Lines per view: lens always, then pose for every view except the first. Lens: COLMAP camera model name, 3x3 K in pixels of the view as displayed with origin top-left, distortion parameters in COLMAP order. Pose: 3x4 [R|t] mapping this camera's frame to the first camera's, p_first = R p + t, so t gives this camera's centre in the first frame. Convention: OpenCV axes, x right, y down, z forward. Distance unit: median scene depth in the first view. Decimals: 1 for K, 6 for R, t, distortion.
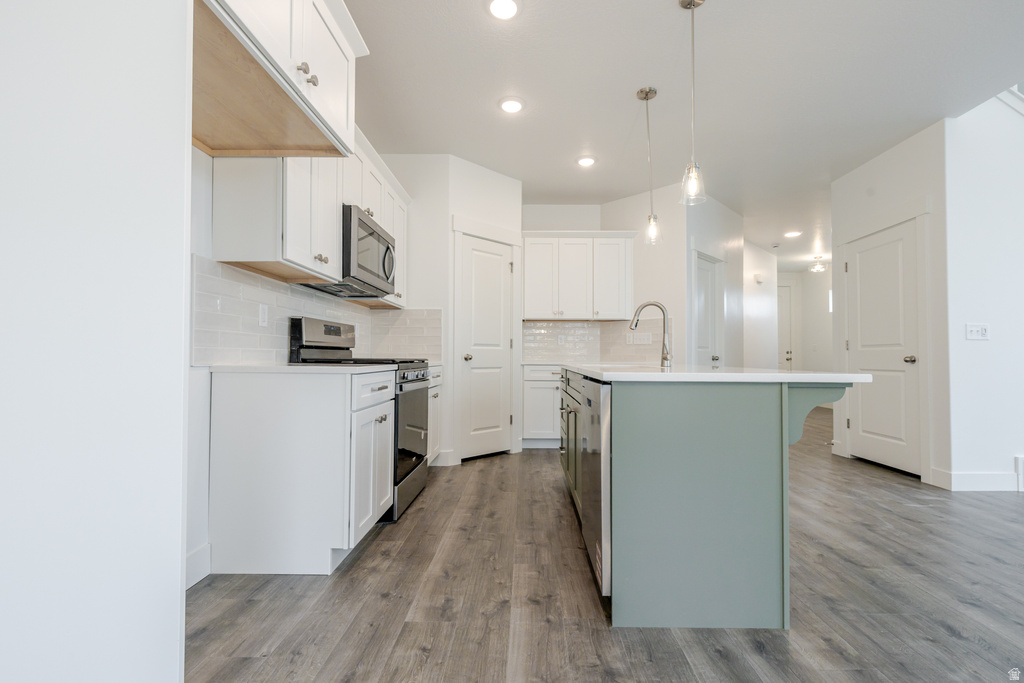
lens RADIAL K [[447.5, 0, 526.9], [0, 447.5, 344.5], [0, 0, 1]] dist [0.001686, -0.002352]
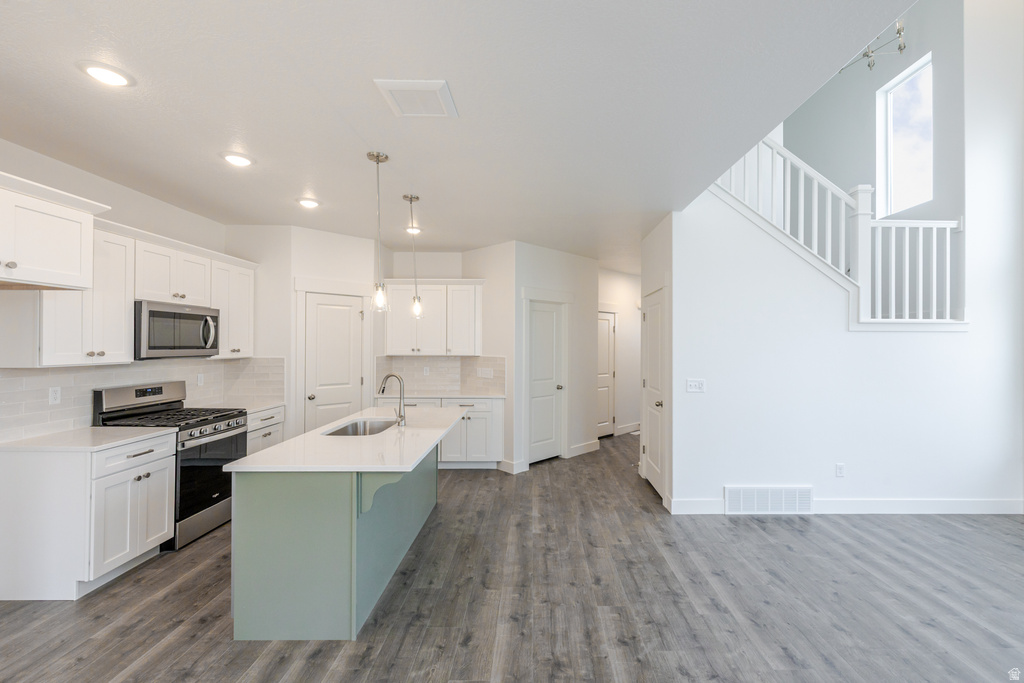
lens RADIAL K [[447.5, 0, 545.3], [0, 447.5, 330.1], [0, 0, 1]] dist [0.001686, -0.002352]
pose [[0.999633, 0.001937, 0.027039, 0.710578], [-0.001842, 0.999992, -0.003563, -0.226474], [-0.027045, 0.003511, 0.999628, -0.293344]]
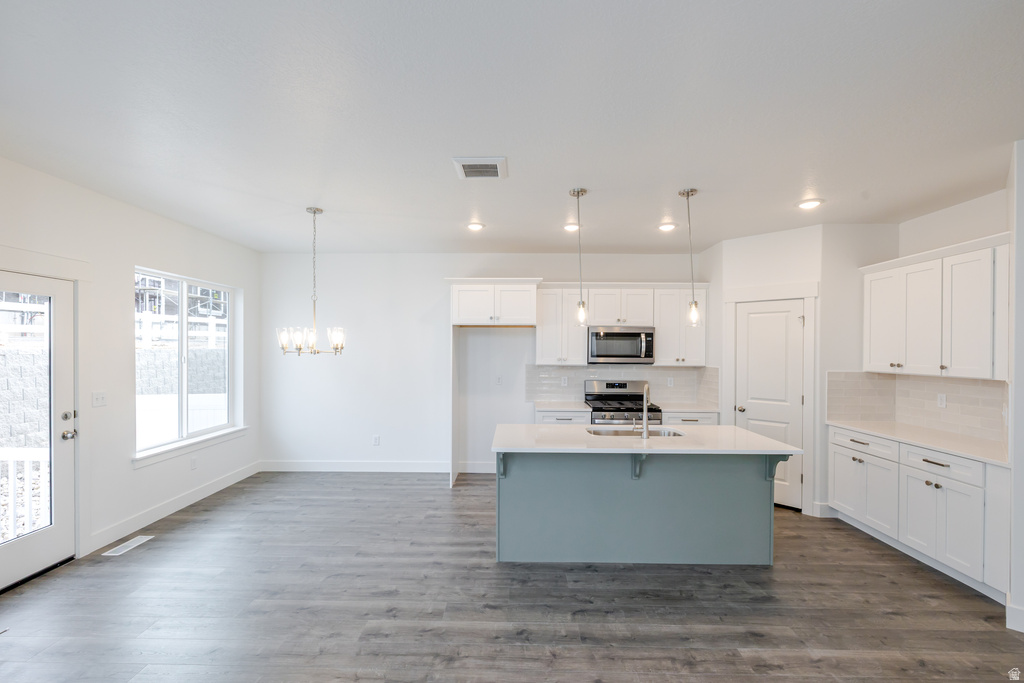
lens RADIAL K [[447.5, 0, 506.5], [0, 447.5, 351.8], [0, 0, 1]] dist [0.001686, -0.002352]
pose [[-0.020846, 0.002252, -0.999780, 1.628474], [0.021329, 0.999771, 0.001808, -0.210245], [0.999555, -0.021286, -0.020889, 0.677227]]
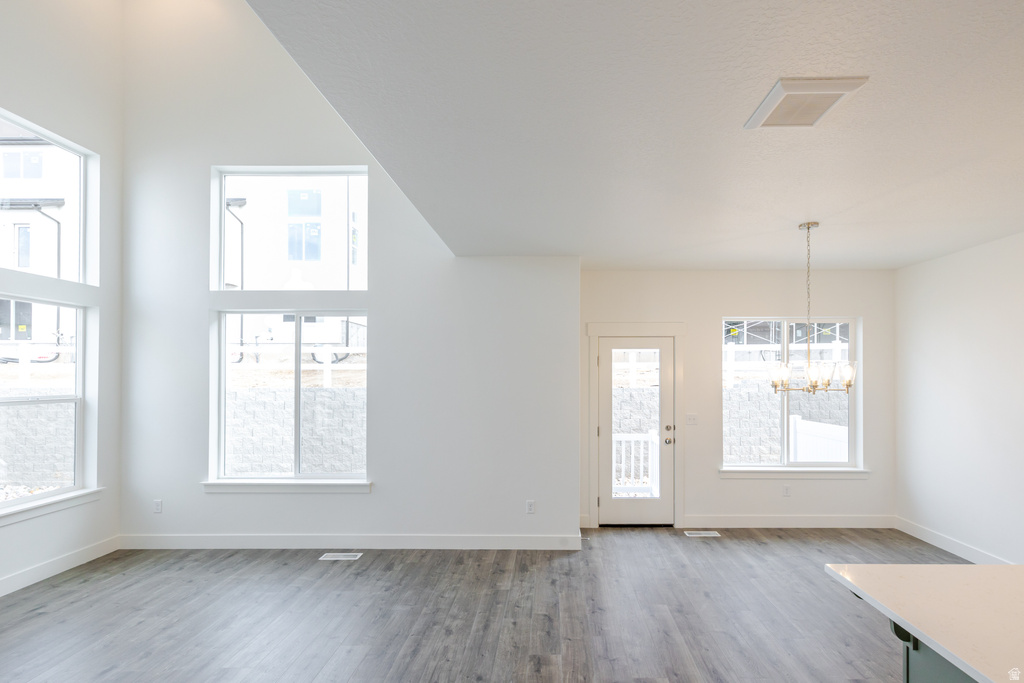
lens RADIAL K [[447.5, 0, 545.7], [0, 447.5, 371.8], [0, 0, 1]] dist [0.001686, -0.002352]
pose [[-0.999859, -0.003876, 0.016343, 0.879634], [-0.004384, 0.999505, -0.031147, -0.228587], [-0.016215, -0.031214, -0.999381, 1.299219]]
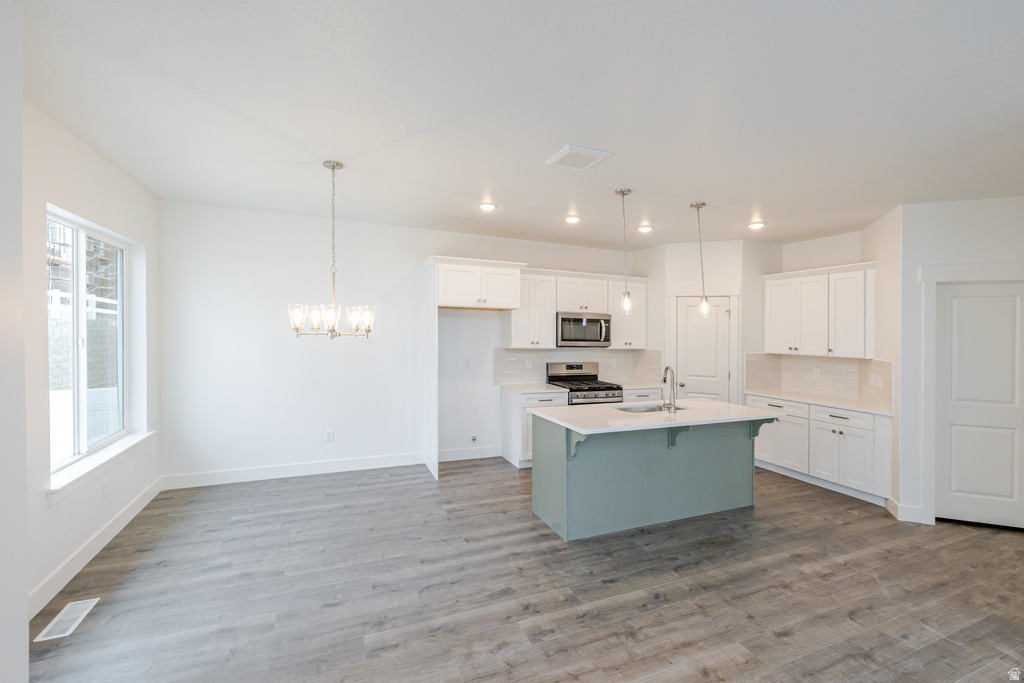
lens RADIAL K [[447.5, 0, 517.5], [0, 447.5, 332.4], [0, 0, 1]] dist [0.001686, -0.002352]
pose [[0.398261, 0.003456, -0.917265, 1.497408], [0.006400, 0.999958, 0.006546, -0.231416], [0.917250, -0.008477, 0.398223, -0.033442]]
